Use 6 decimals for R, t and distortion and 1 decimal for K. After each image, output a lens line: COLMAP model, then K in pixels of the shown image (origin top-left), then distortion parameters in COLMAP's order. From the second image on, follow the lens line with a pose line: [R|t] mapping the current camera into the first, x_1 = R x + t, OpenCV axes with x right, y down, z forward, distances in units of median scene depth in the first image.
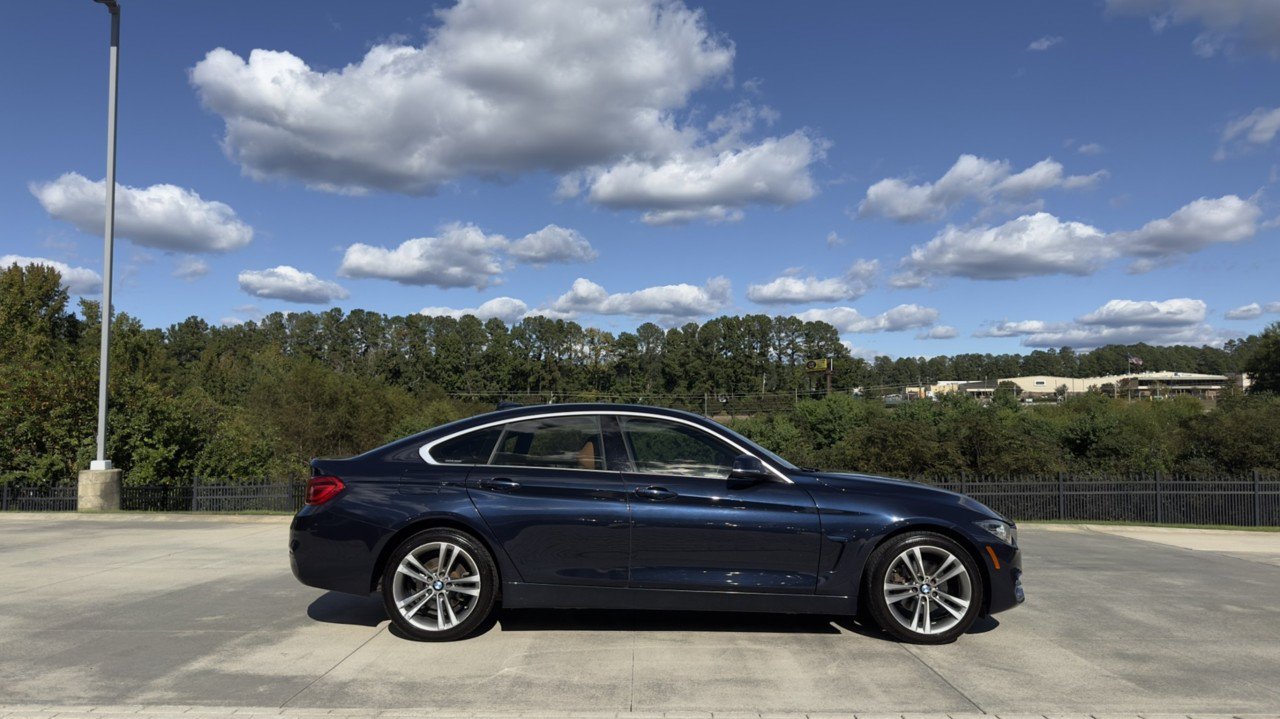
lens RADIAL K [[1266.6, 0, 643.9], [0, 1266.6, 356.0], [0, 0, 1]] dist [0.160517, -0.448631]
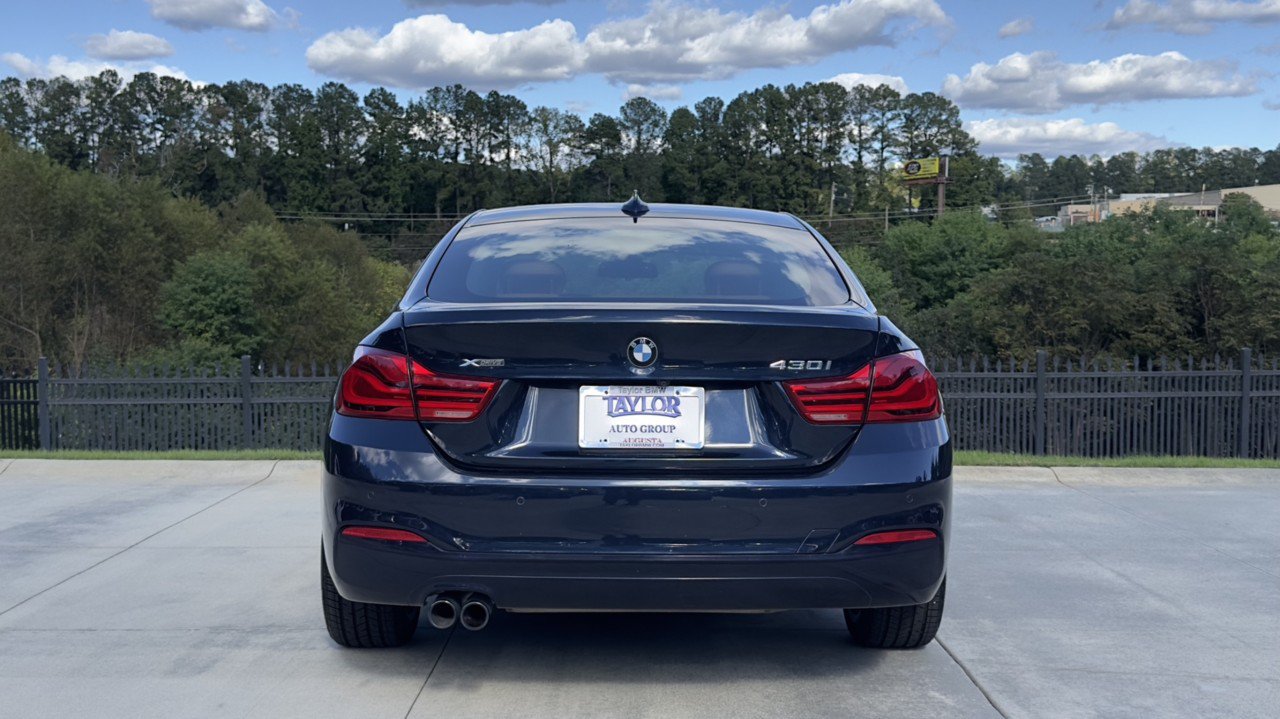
lens RADIAL K [[1755.4, 0, 661.6], [0, 1755.4, 459.2], [0, 0, 1]] dist [0.216708, -0.688987]
pose [[0.999992, -0.002935, -0.002812, 0.016203], [0.003335, 0.987939, 0.154805, 0.013288], [0.002324, -0.154813, 0.987941, 0.160034]]
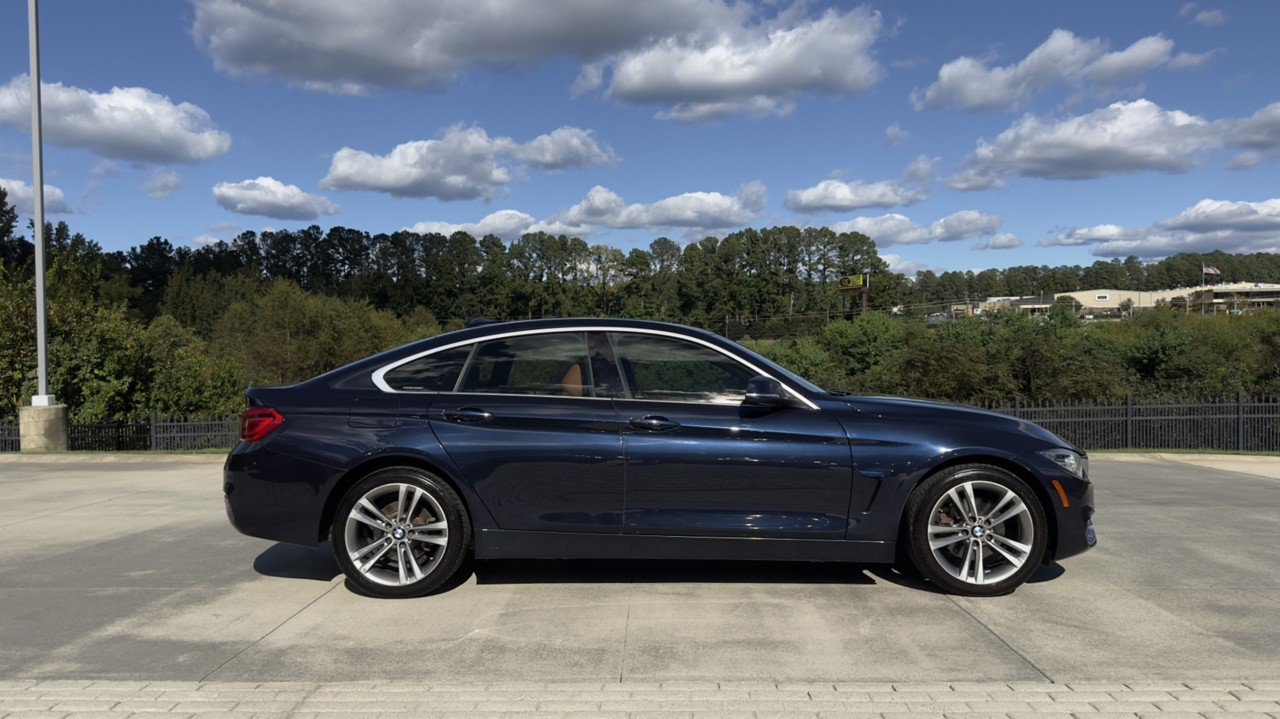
lens RADIAL K [[1373.4, 0, 627.8], [0, 1373.4, 418.6], [0, 0, 1]] dist [0.167787, -0.489597]
pose [[0.999585, -0.012435, -0.025998, 0.003205], [0.014989, 0.994826, 0.100482, 0.002885], [0.024614, -0.100830, 0.994599, 0.020565]]
